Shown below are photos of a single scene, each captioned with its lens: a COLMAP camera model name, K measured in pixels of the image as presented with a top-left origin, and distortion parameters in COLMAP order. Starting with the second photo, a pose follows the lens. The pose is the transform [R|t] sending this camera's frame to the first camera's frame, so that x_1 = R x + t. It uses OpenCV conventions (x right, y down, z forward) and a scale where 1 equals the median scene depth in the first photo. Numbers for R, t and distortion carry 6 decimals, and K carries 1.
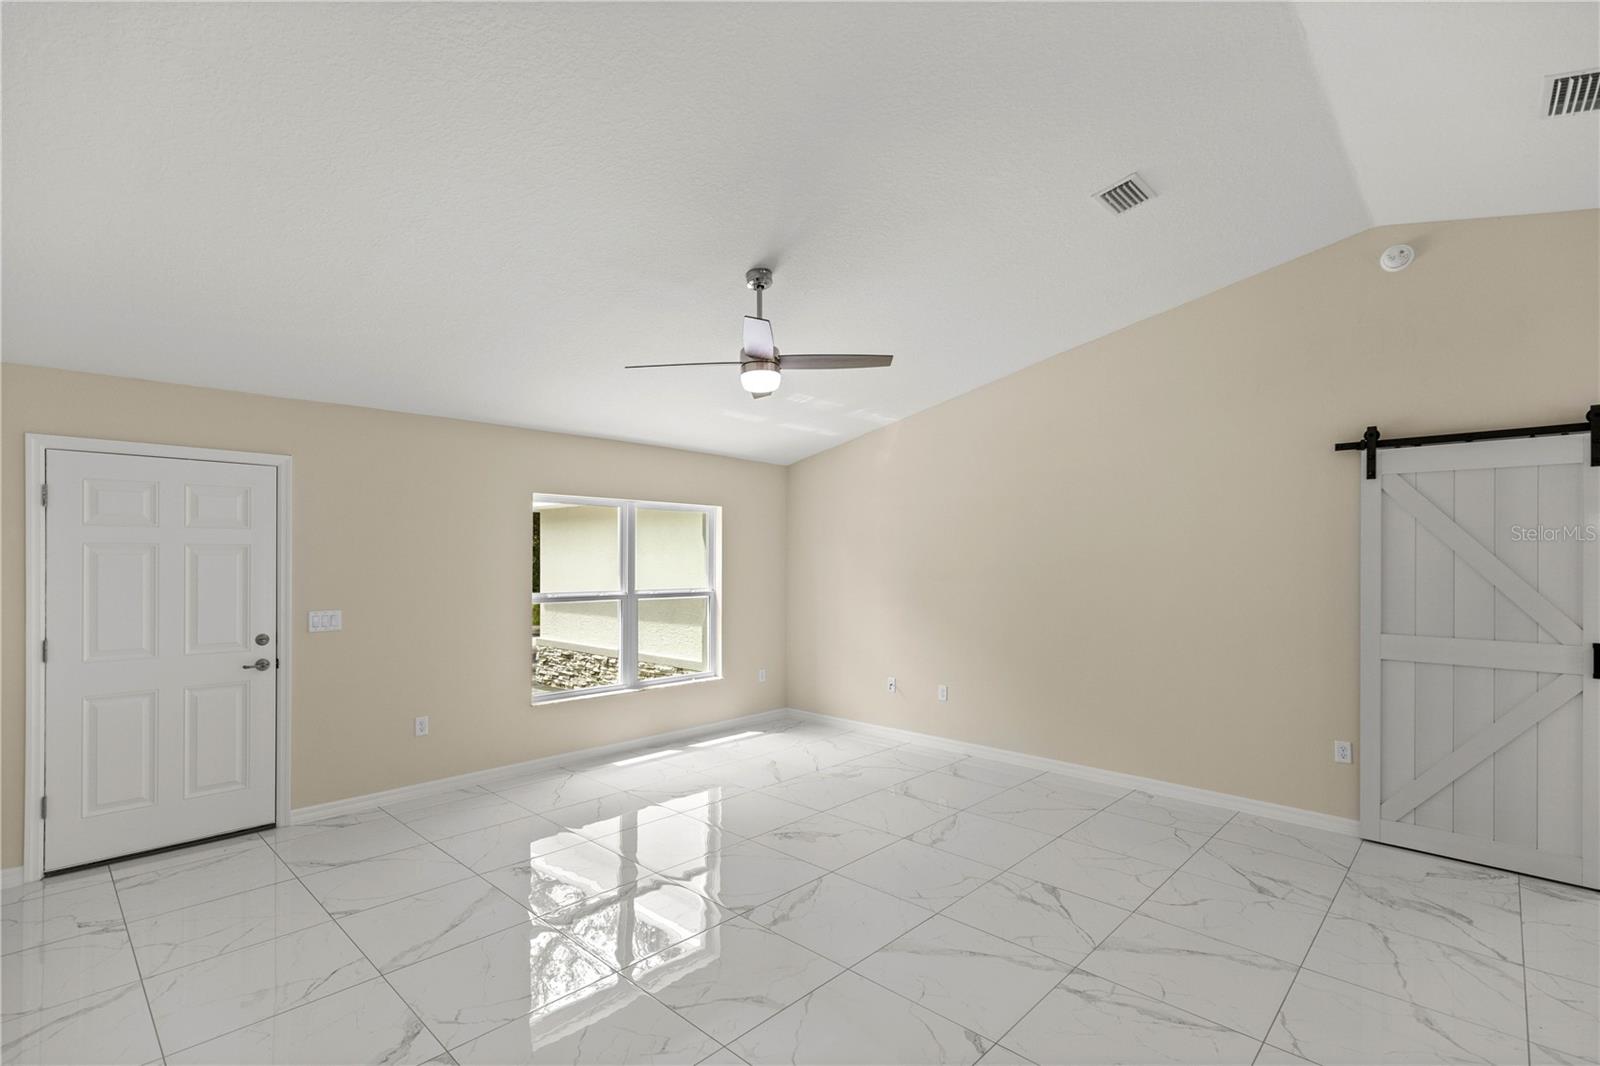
lens RADIAL K [[732.8, 0, 798.7], [0, 732.8, 565.6], [0, 0, 1]] dist [0.009127, -0.000010]
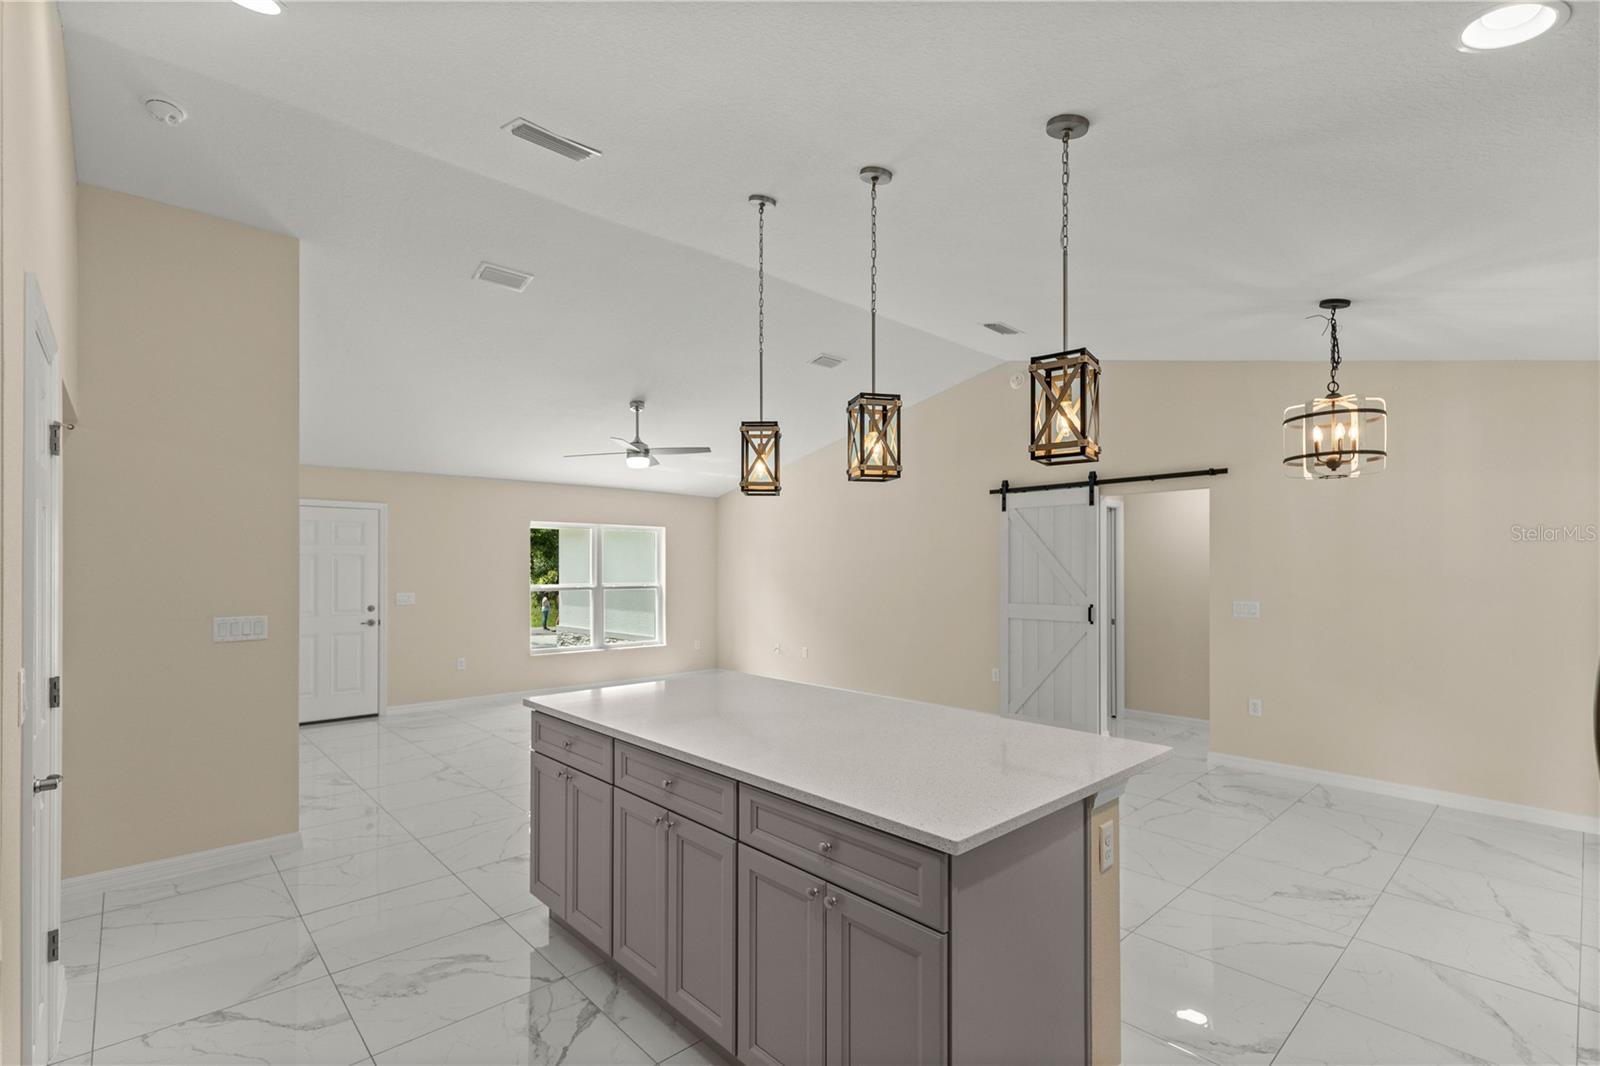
lens RADIAL K [[732.8, 0, 811.6], [0, 732.8, 570.2], [0, 0, 1]] dist [0.009127, -0.000010]
pose [[0.997982, -0.005176, -0.063293, 0.433624], [0.004600, 0.999947, -0.009240, 0.030132], [0.063337, 0.008930, 0.997952, -0.687554]]
